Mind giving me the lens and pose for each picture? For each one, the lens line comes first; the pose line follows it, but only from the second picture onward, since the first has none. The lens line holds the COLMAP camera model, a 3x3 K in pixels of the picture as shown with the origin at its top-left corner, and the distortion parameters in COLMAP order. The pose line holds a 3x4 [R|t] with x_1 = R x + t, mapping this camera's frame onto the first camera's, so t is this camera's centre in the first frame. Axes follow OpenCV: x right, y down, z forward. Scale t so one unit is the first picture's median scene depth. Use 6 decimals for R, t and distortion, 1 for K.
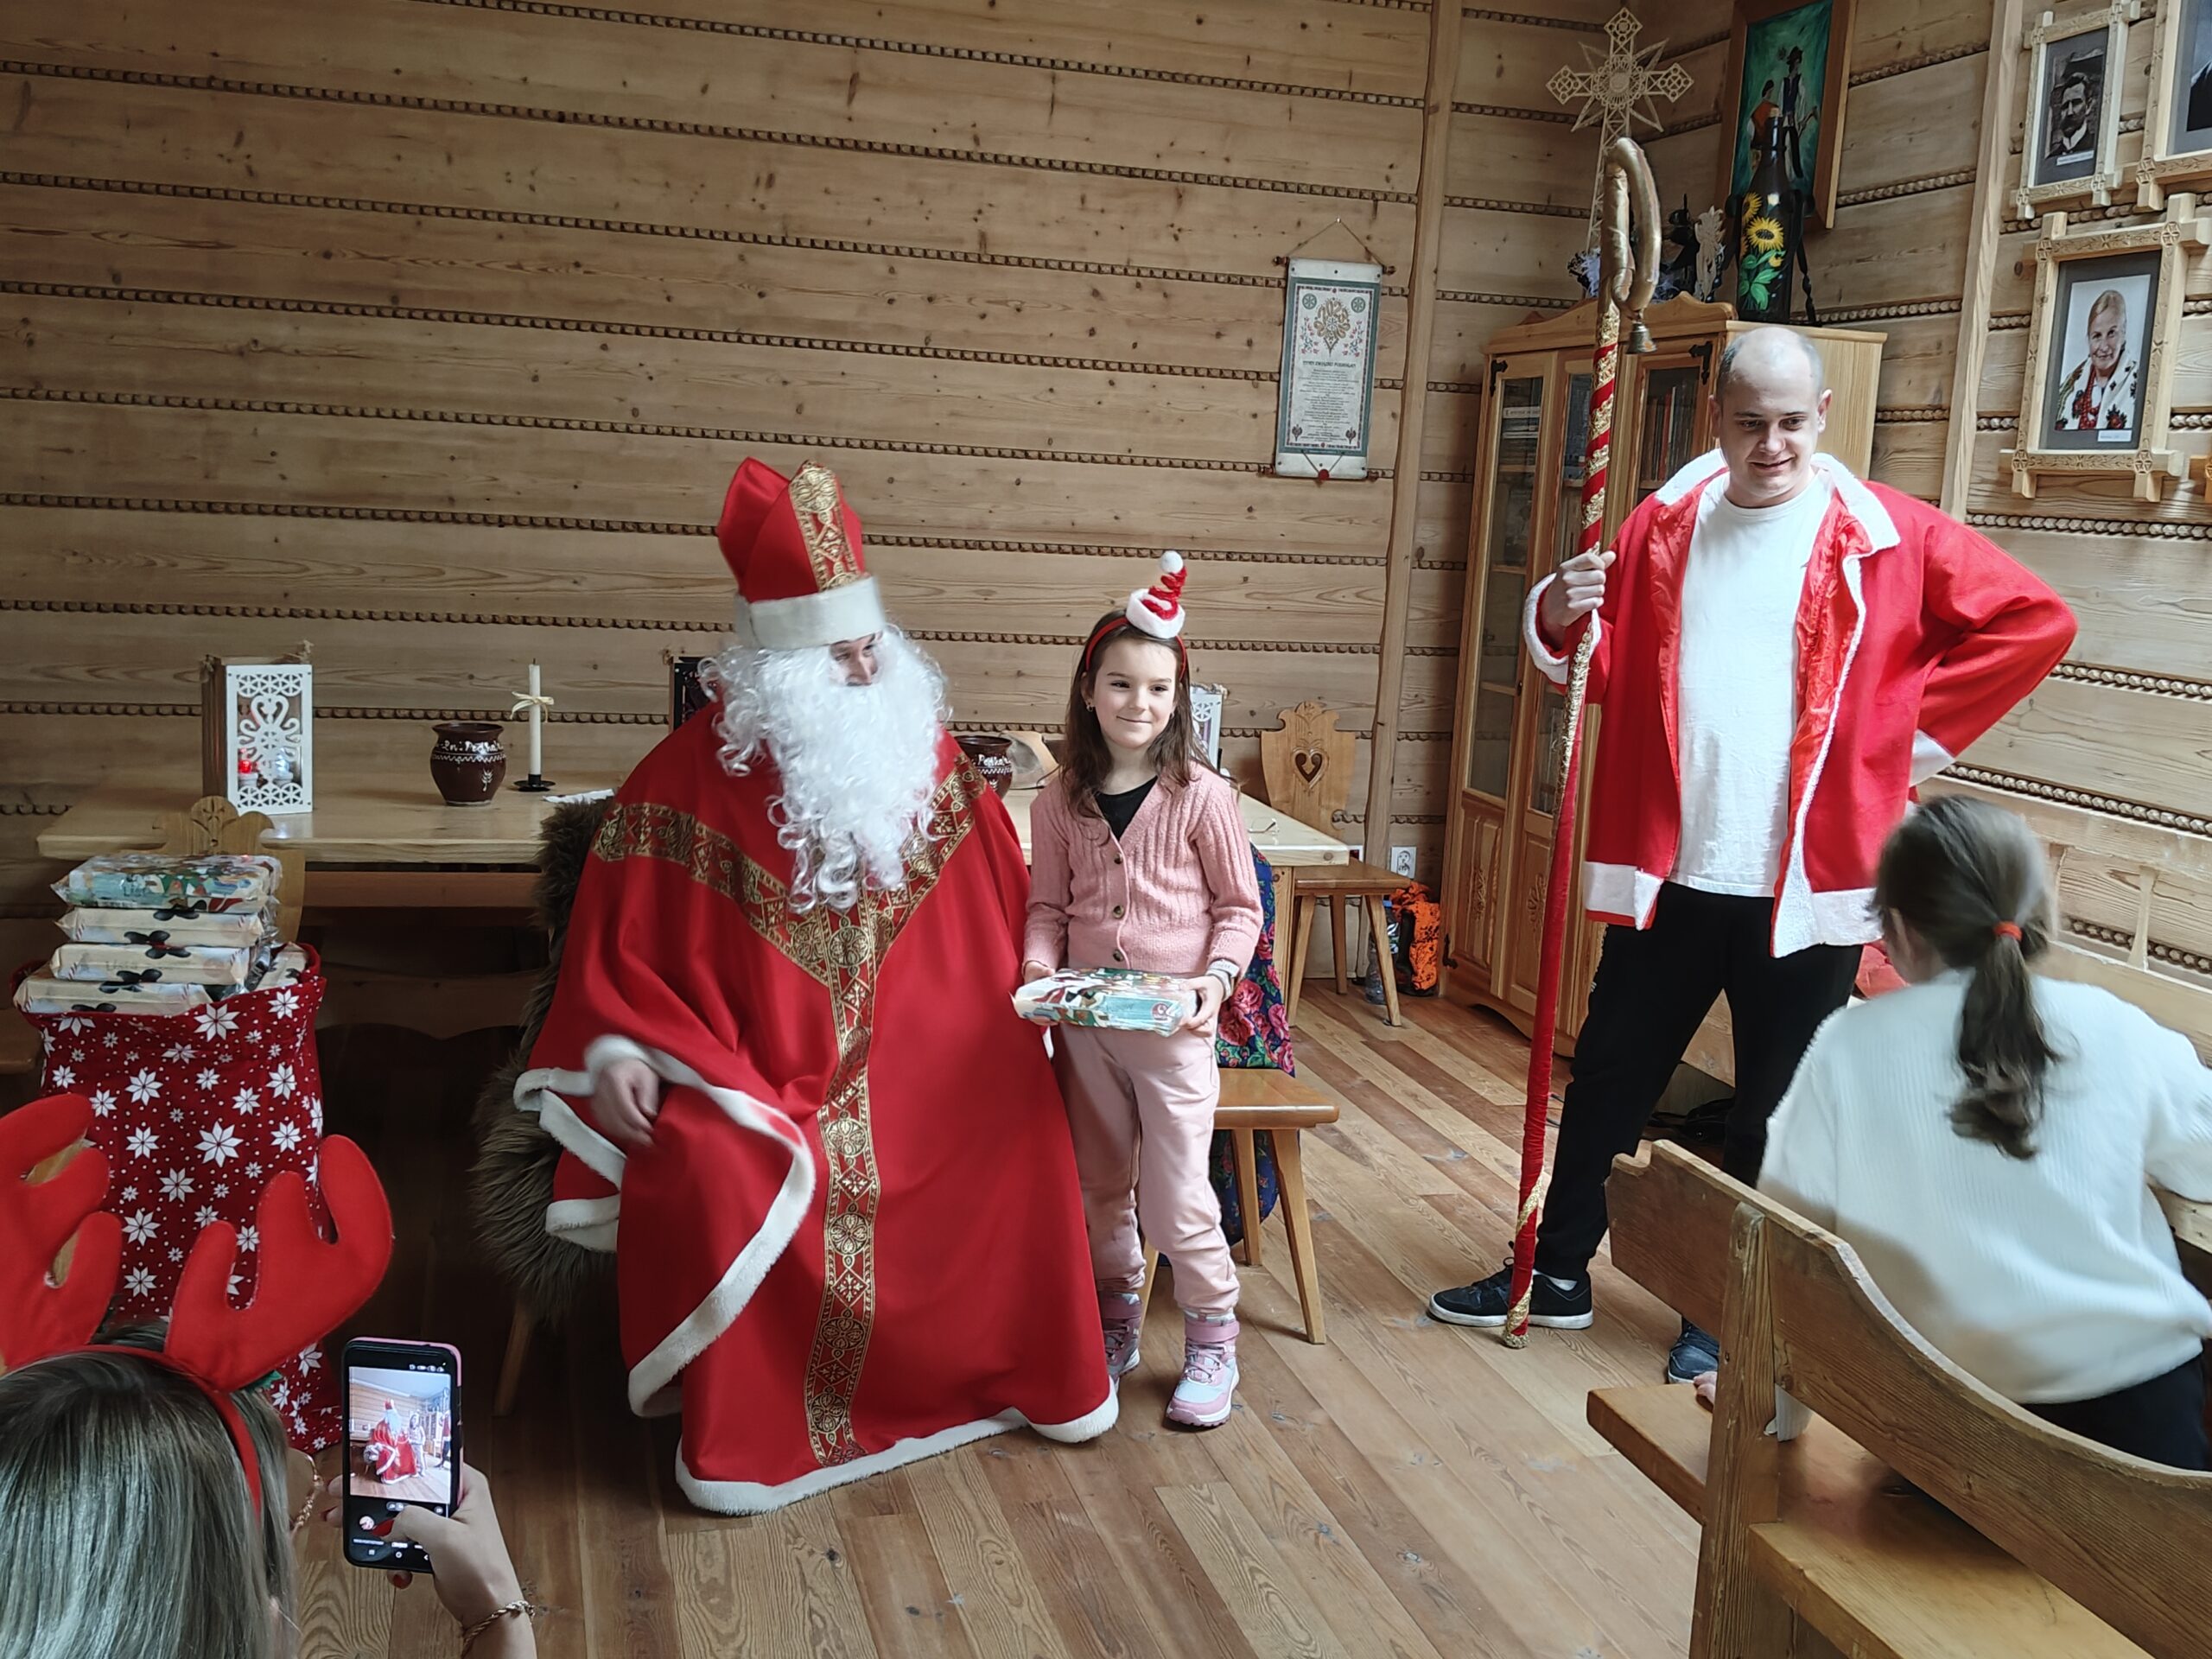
lens RADIAL K [[2119.3, 0, 1097.5], [0, 2119.3, 842.5], [0, 0, 1]] dist [0.196018, -0.495670]
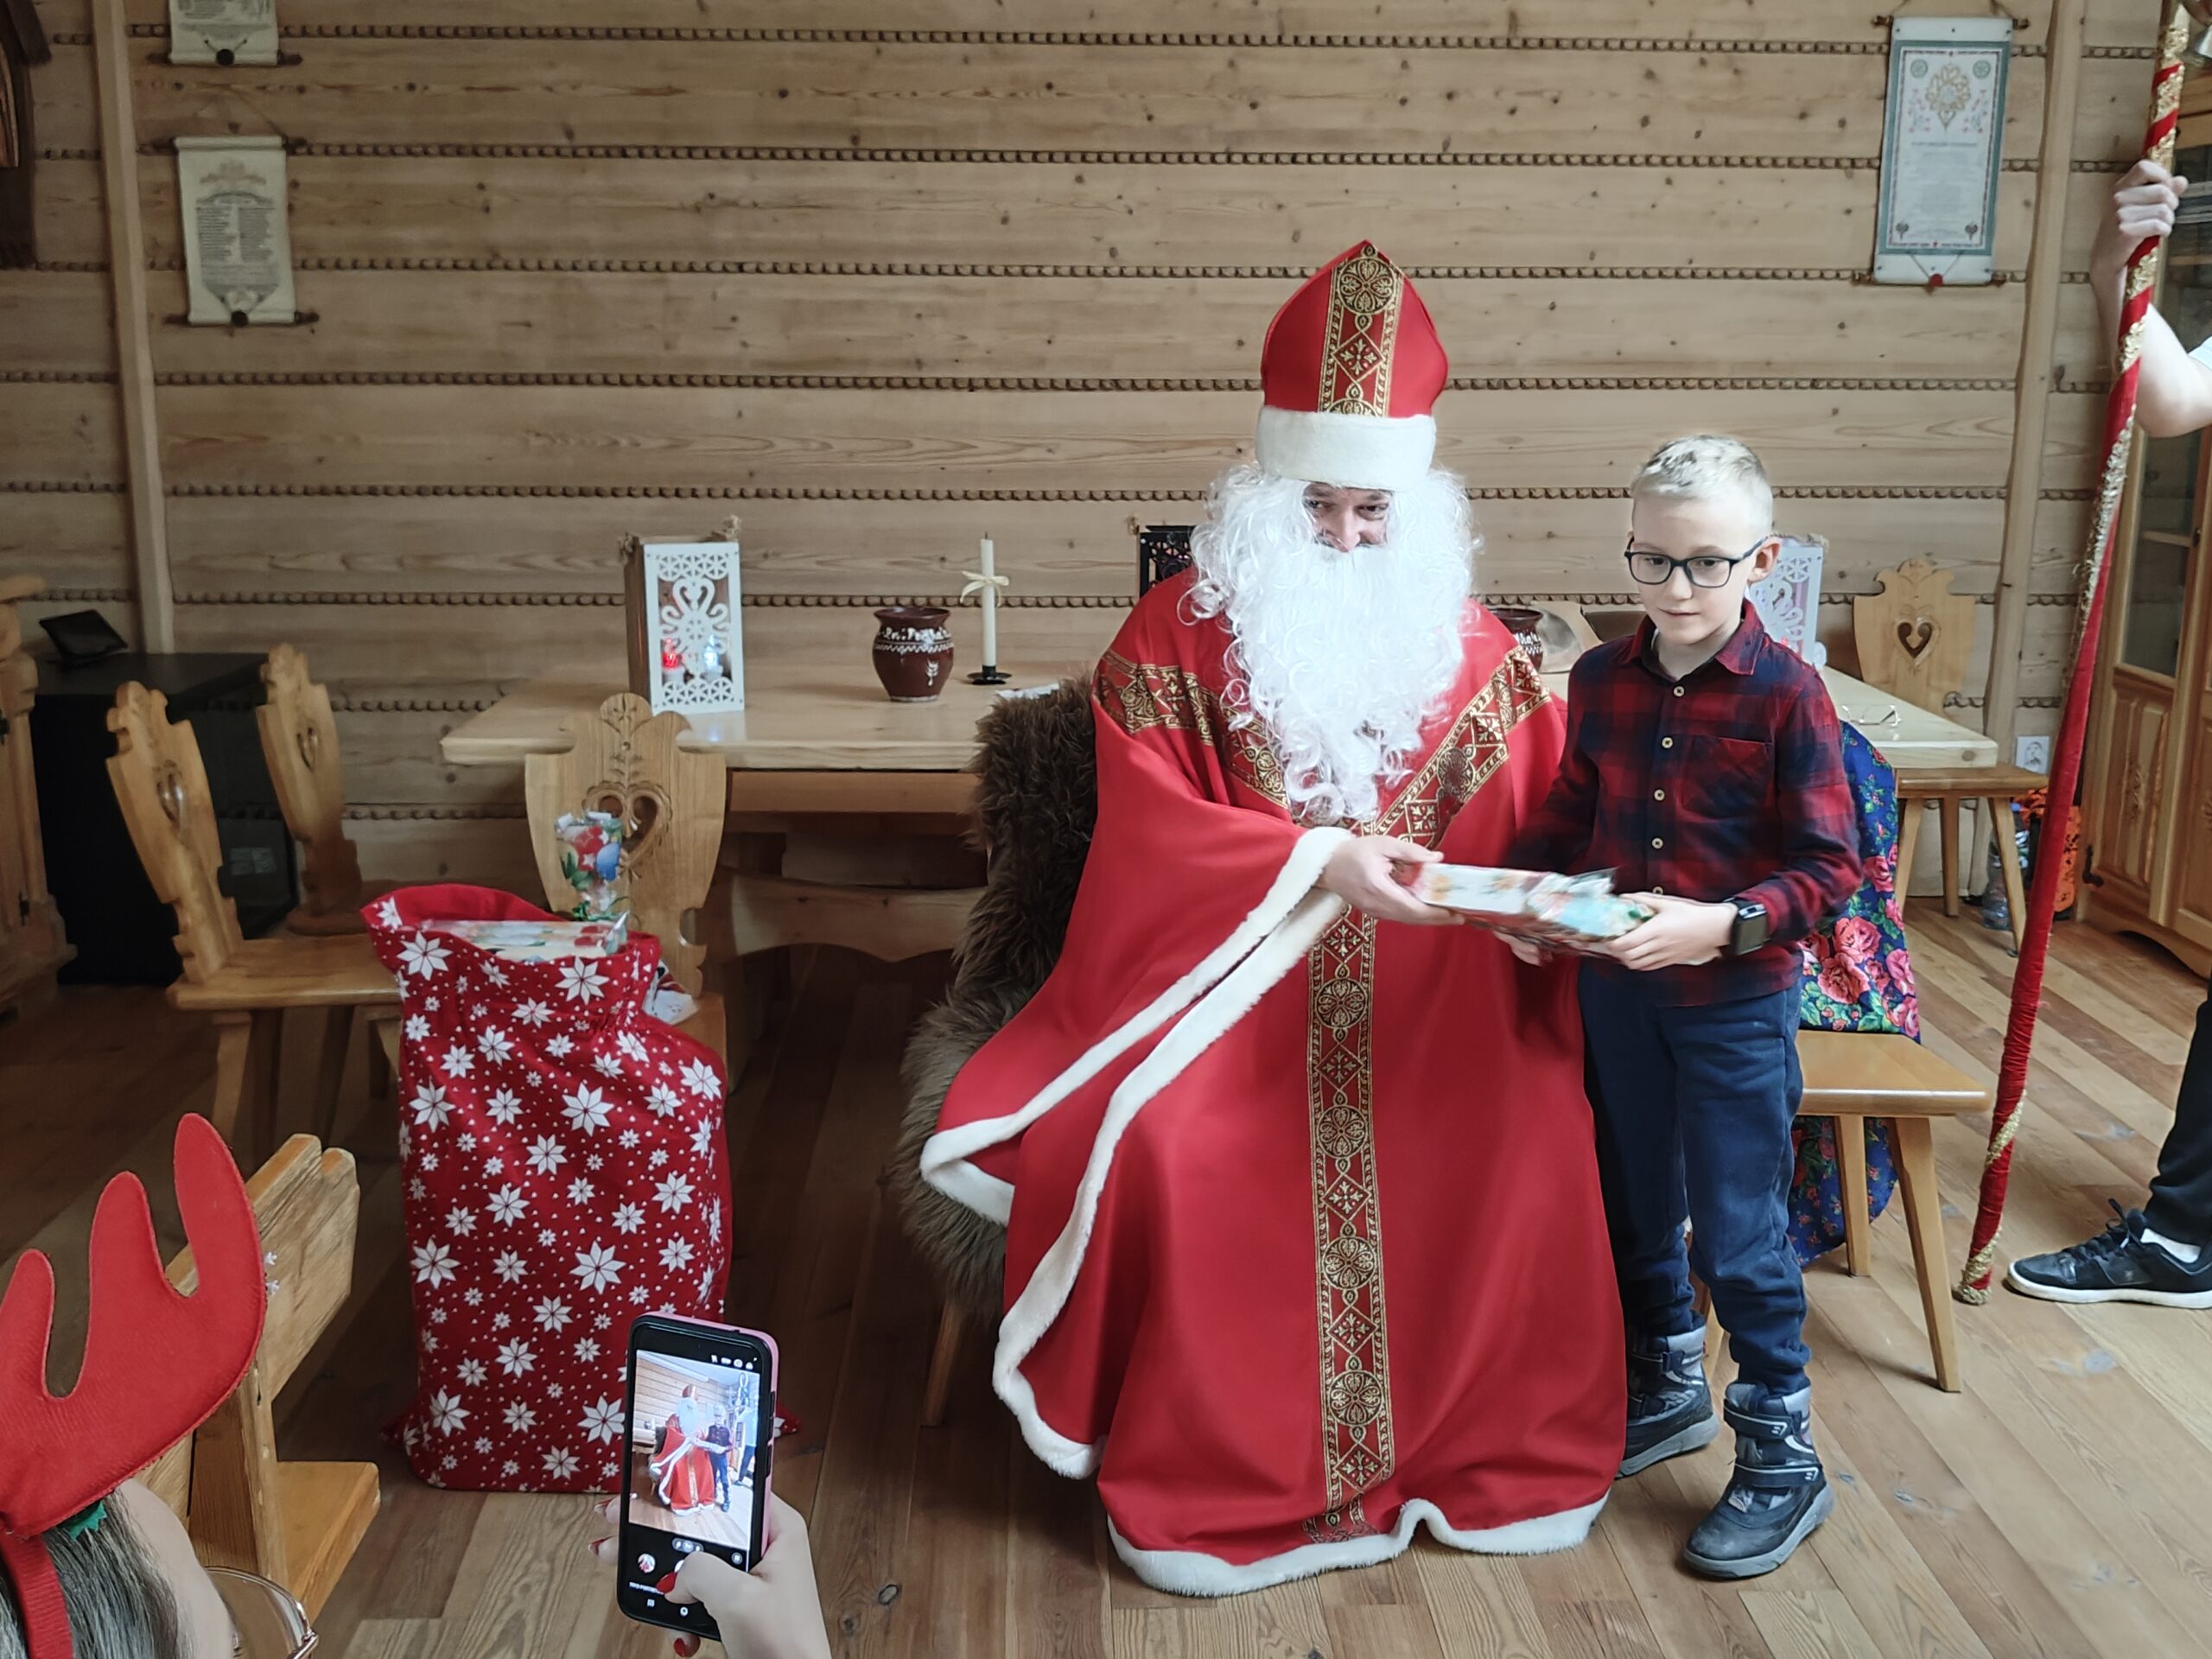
lens RADIAL K [[2147.5, 0, 1097.0], [0, 2147.5, 831.7], [0, 0, 1]] dist [0.110630, -0.289270]
pose [[0.971383, 0.006457, -0.237430, -0.007952], [0.005374, 0.998777, 0.049145, -0.004777], [0.237457, -0.049015, 0.970161, 0.120865]]
